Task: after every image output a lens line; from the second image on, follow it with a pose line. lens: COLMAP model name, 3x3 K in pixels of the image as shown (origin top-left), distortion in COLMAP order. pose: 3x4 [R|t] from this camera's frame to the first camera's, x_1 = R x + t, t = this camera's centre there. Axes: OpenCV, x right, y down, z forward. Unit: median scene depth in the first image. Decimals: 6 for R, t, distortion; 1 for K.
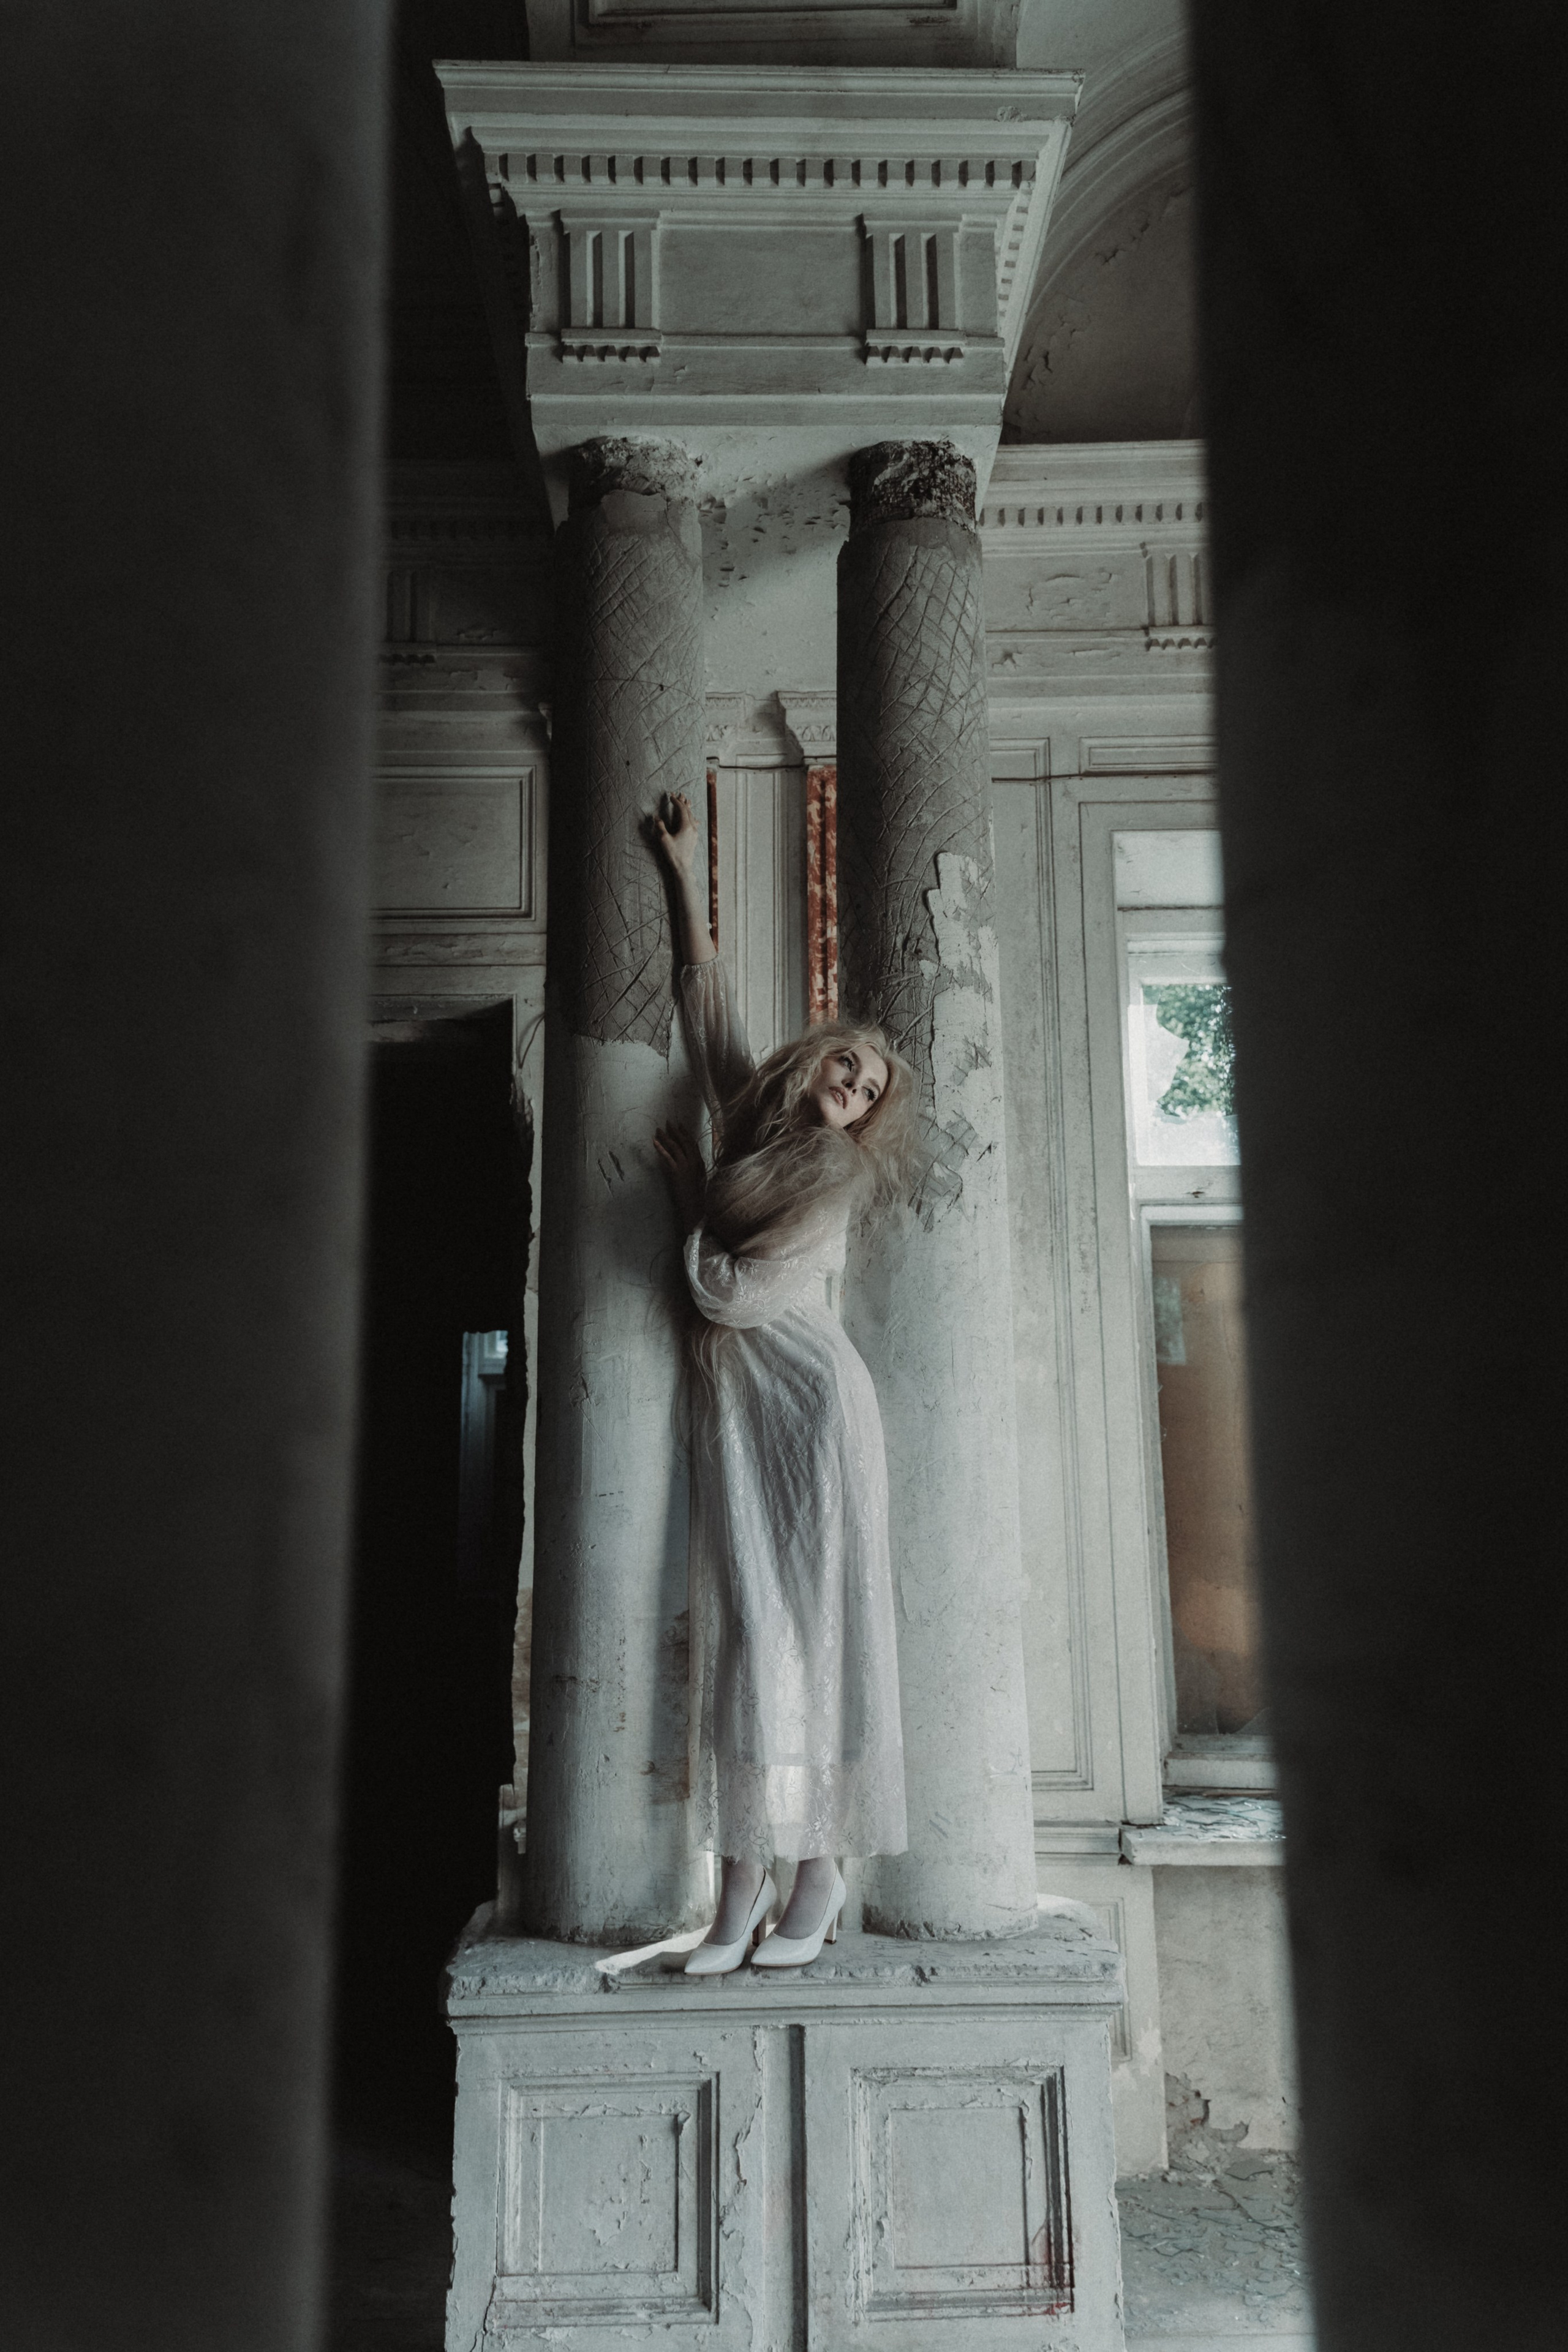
lens RADIAL K [[1836.2, 0, 784.0], [0, 1836.2, 1176.0], [0, 0, 1]] dist [0.150033, -0.133042]
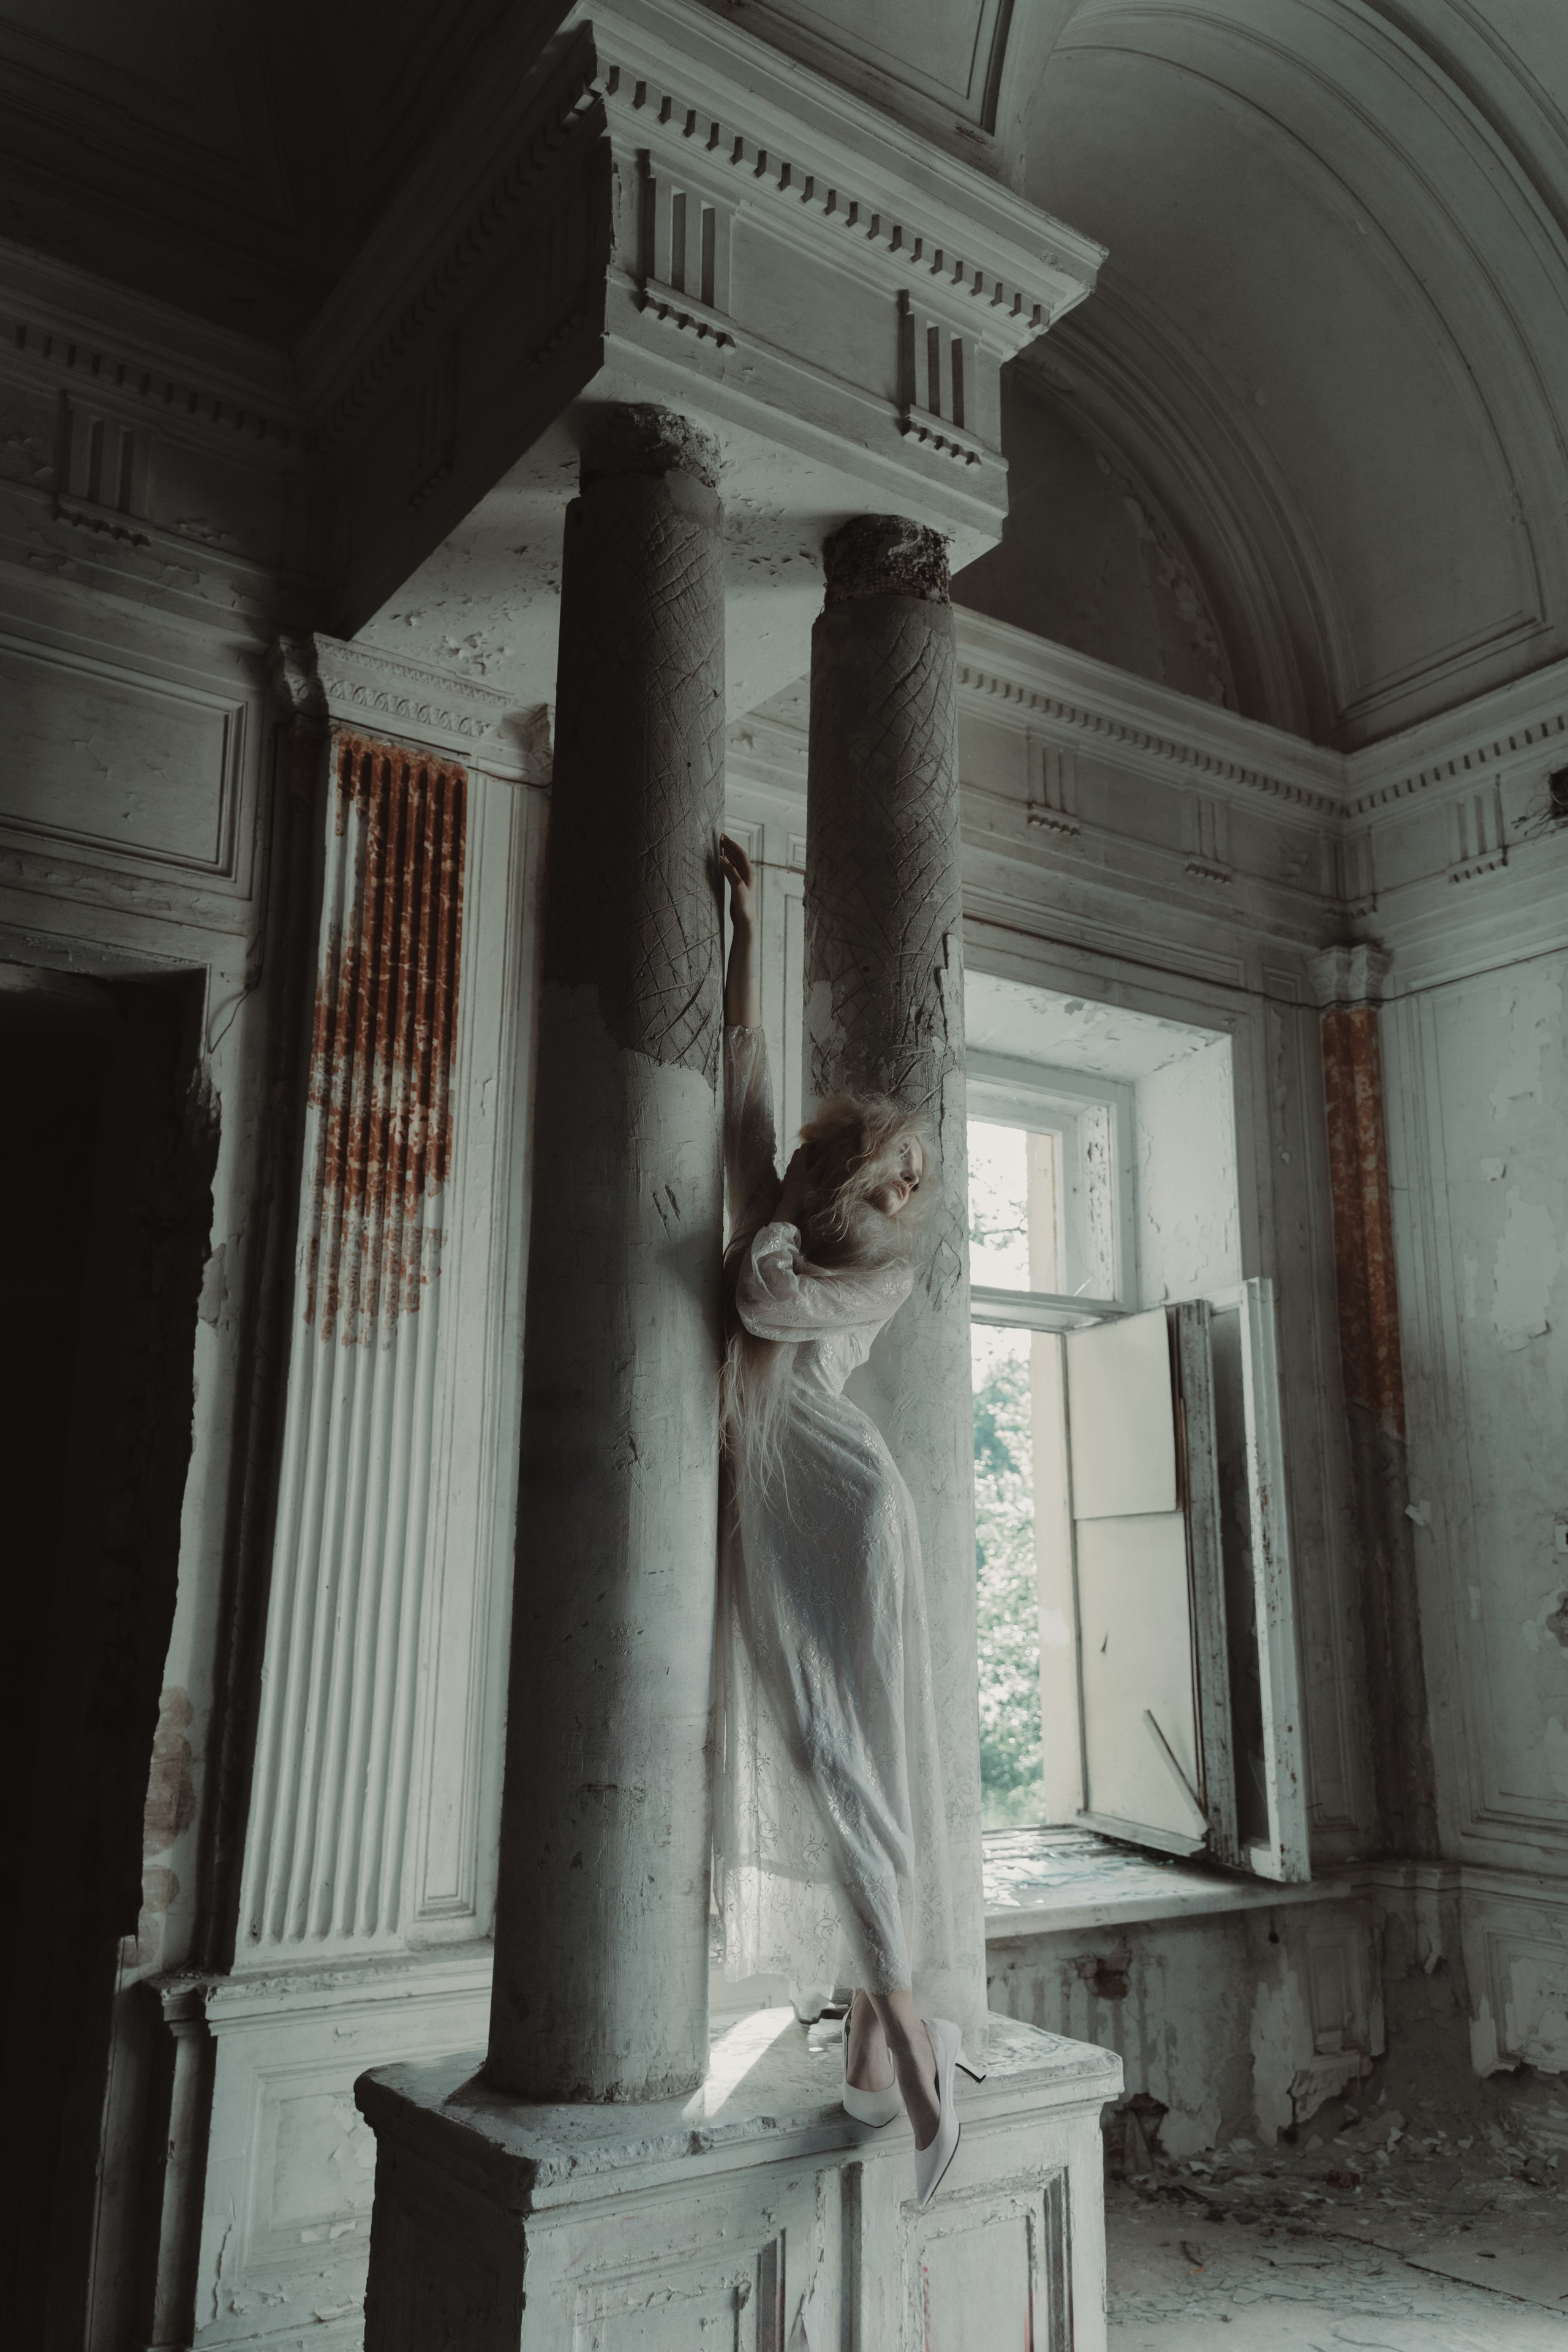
lens RADIAL K [[1836.2, 0, 784.0], [0, 1836.2, 1176.0], [0, 0, 1]] dist [0.150033, -0.133042]
pose [[0.827588, 0.141015, 0.543335, -0.494837], [-0.116773, 0.990005, -0.079078, 0.042948], [-0.549056, 0.001997, 0.835783, 0.204803]]
